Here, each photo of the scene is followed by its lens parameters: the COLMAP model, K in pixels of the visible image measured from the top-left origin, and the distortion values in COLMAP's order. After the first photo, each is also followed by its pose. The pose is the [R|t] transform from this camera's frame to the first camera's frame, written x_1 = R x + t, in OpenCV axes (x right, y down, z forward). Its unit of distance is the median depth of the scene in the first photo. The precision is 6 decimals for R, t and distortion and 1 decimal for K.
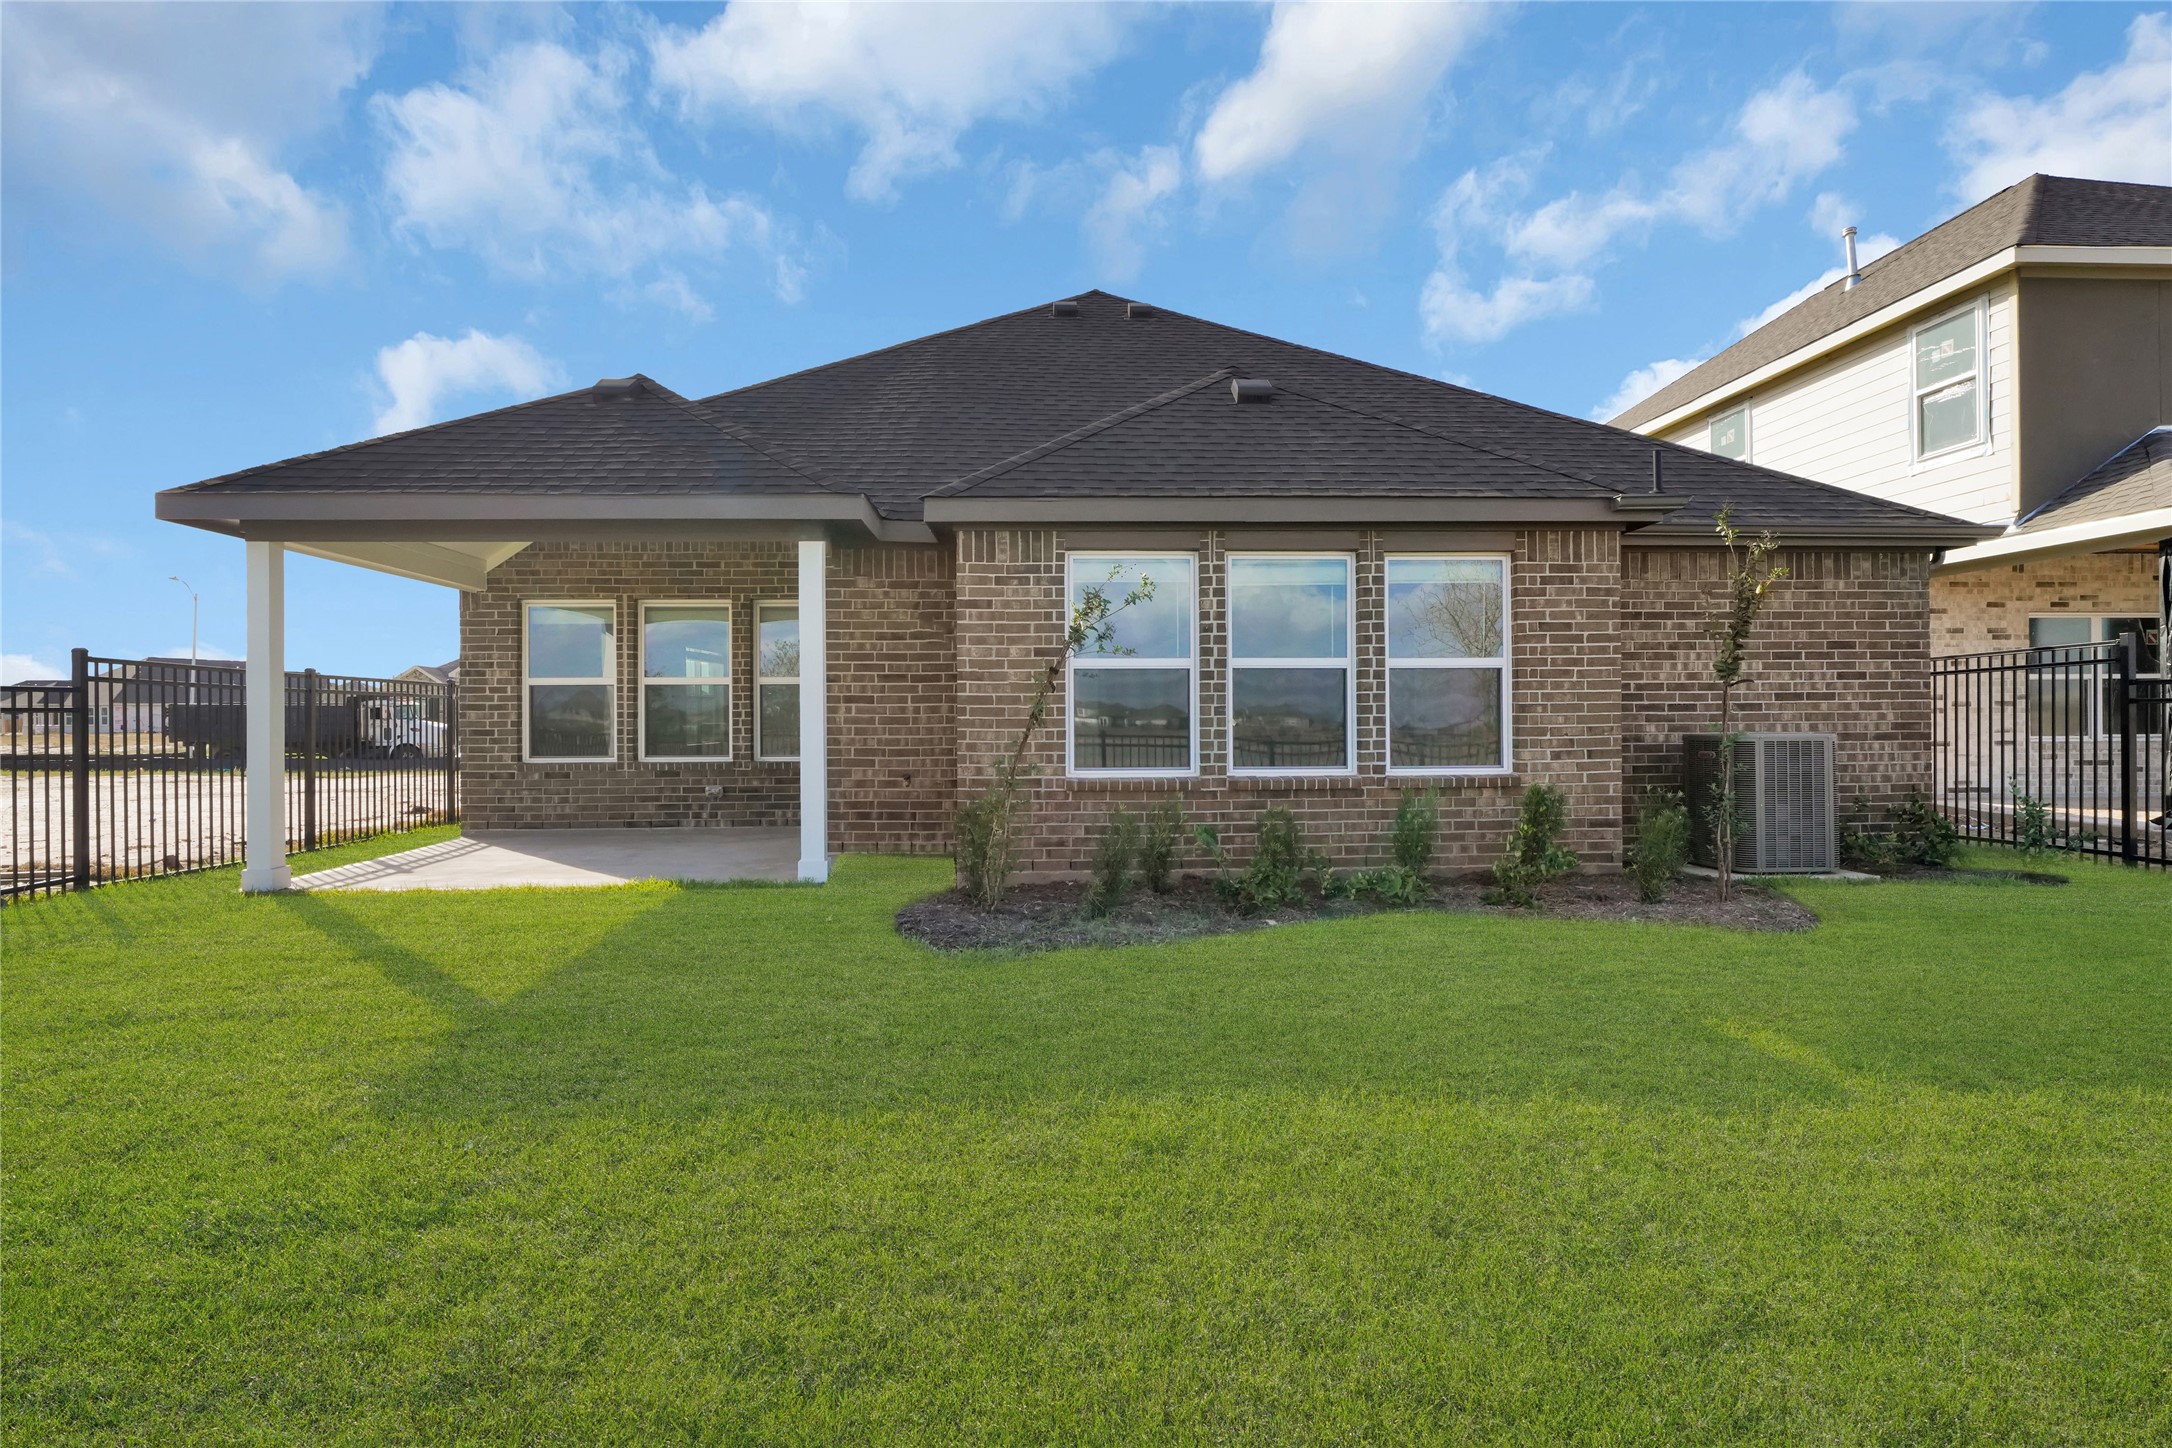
lens RADIAL K [[1030.6, 0, 1087.3], [0, 1030.6, 714.6], [0, 0, 1]] dist [-0.001491, -0.000100]
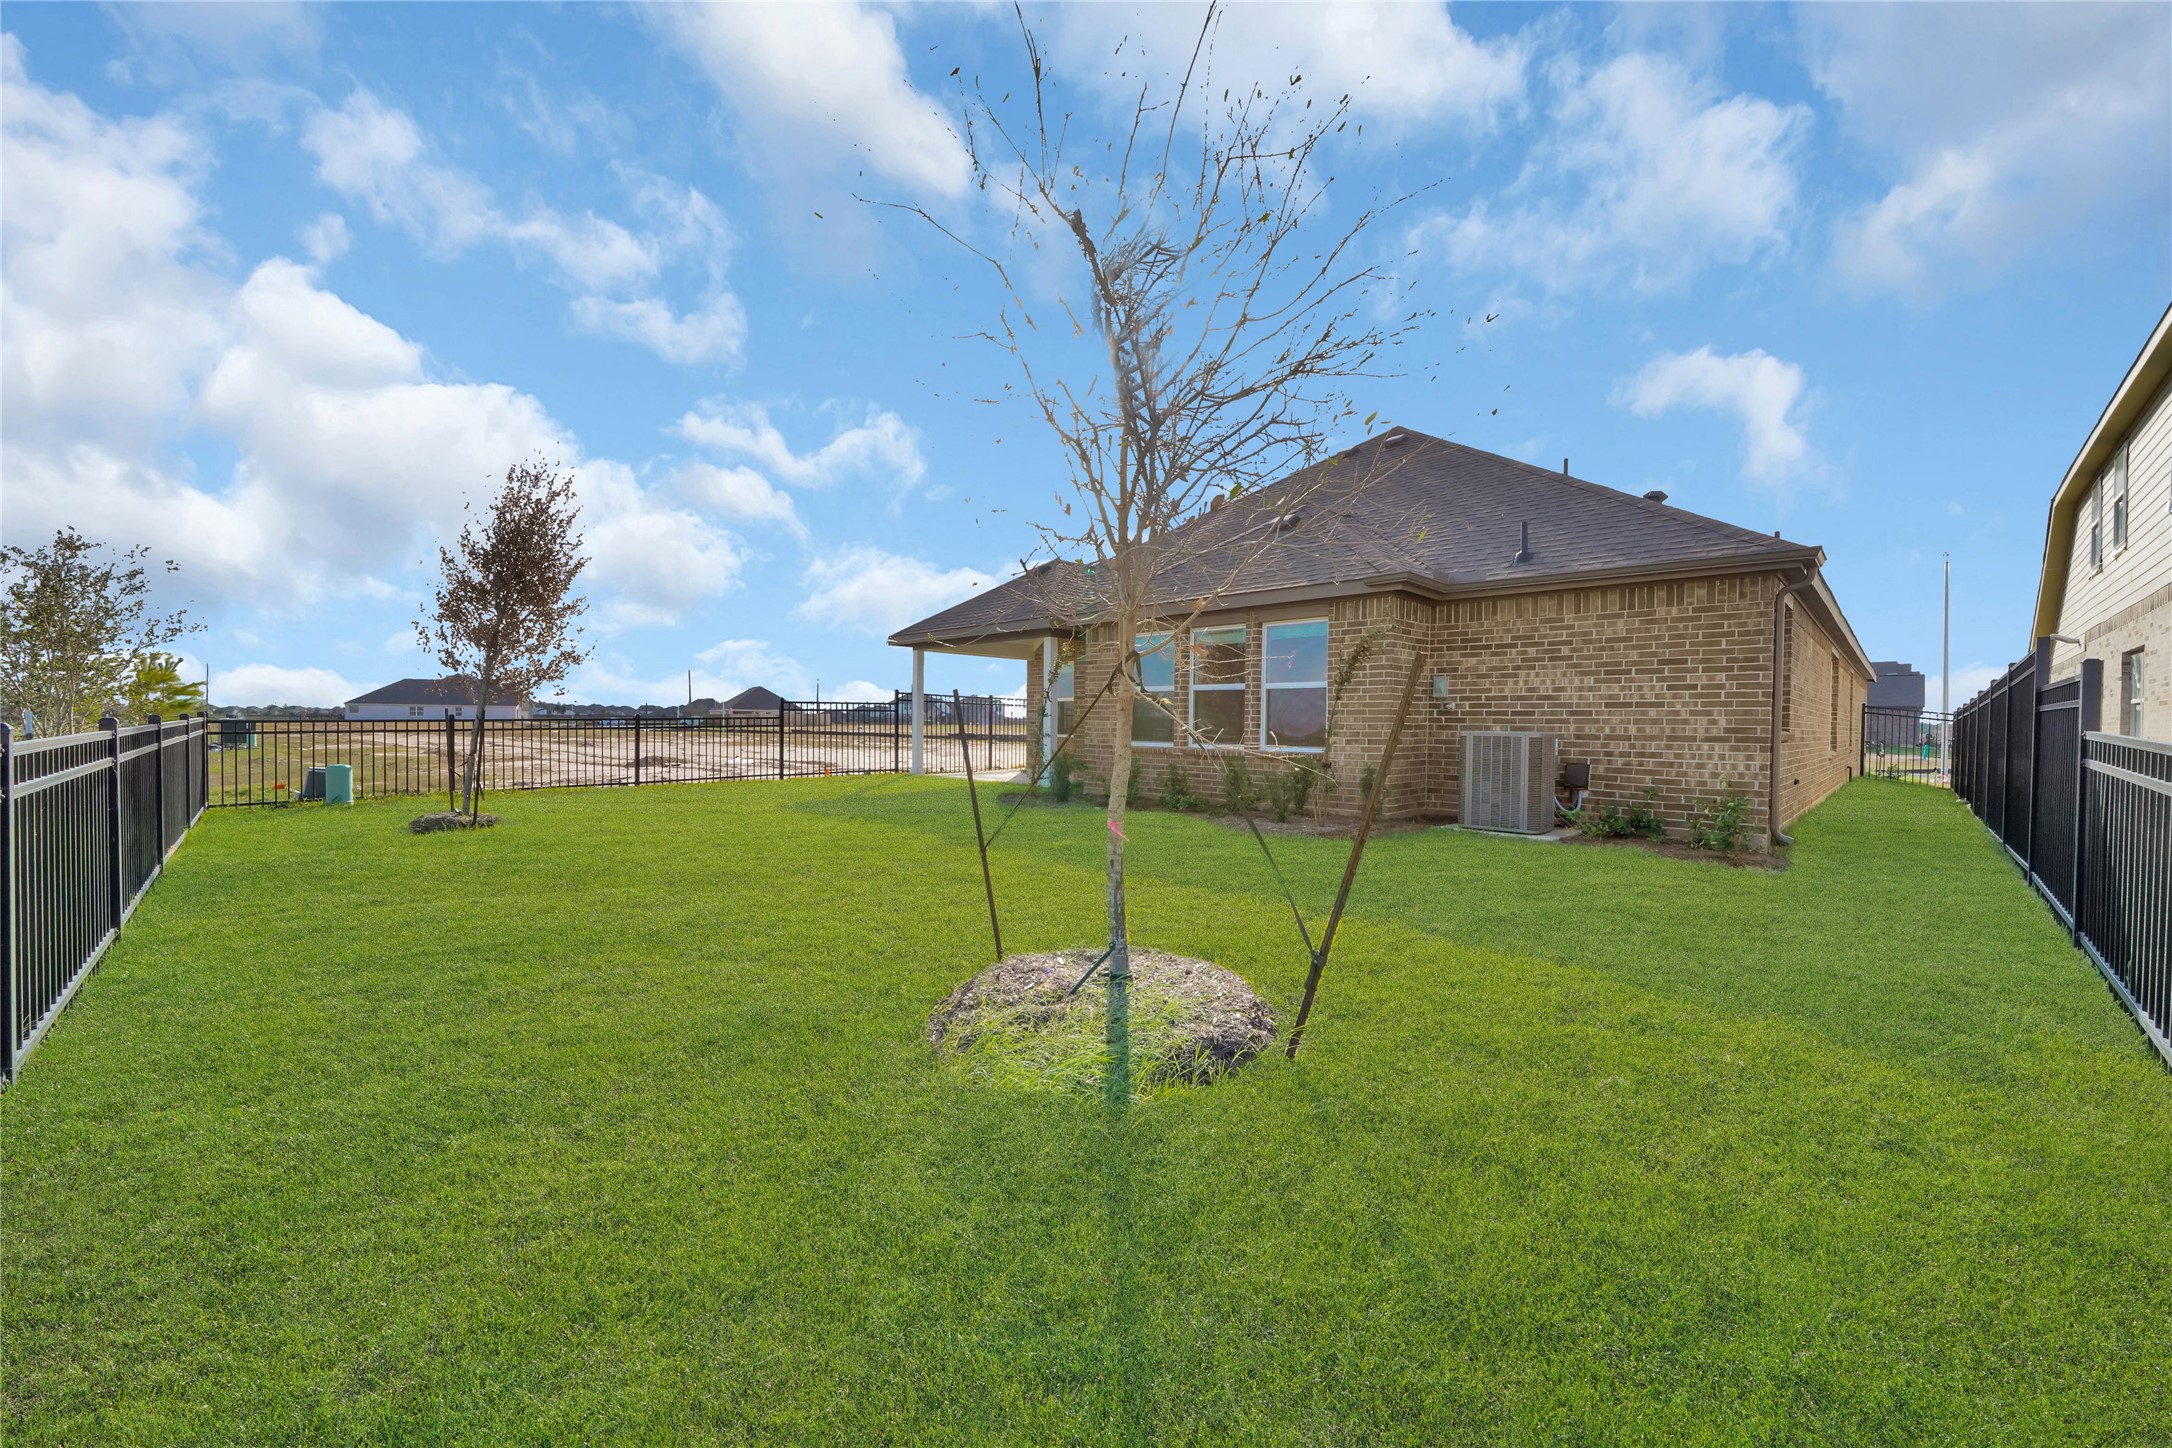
lens RADIAL K [[808.9, 0, 1086.7], [0, 808.9, 725.7], [0, 0, 1]] dist [-0.000590, 0.000002]
pose [[0.693133, 0.015445, -0.720644, 0.939993], [-0.014387, 0.999868, 0.007591, 0.009275], [0.720666, 0.005106, 0.693264, -0.138743]]
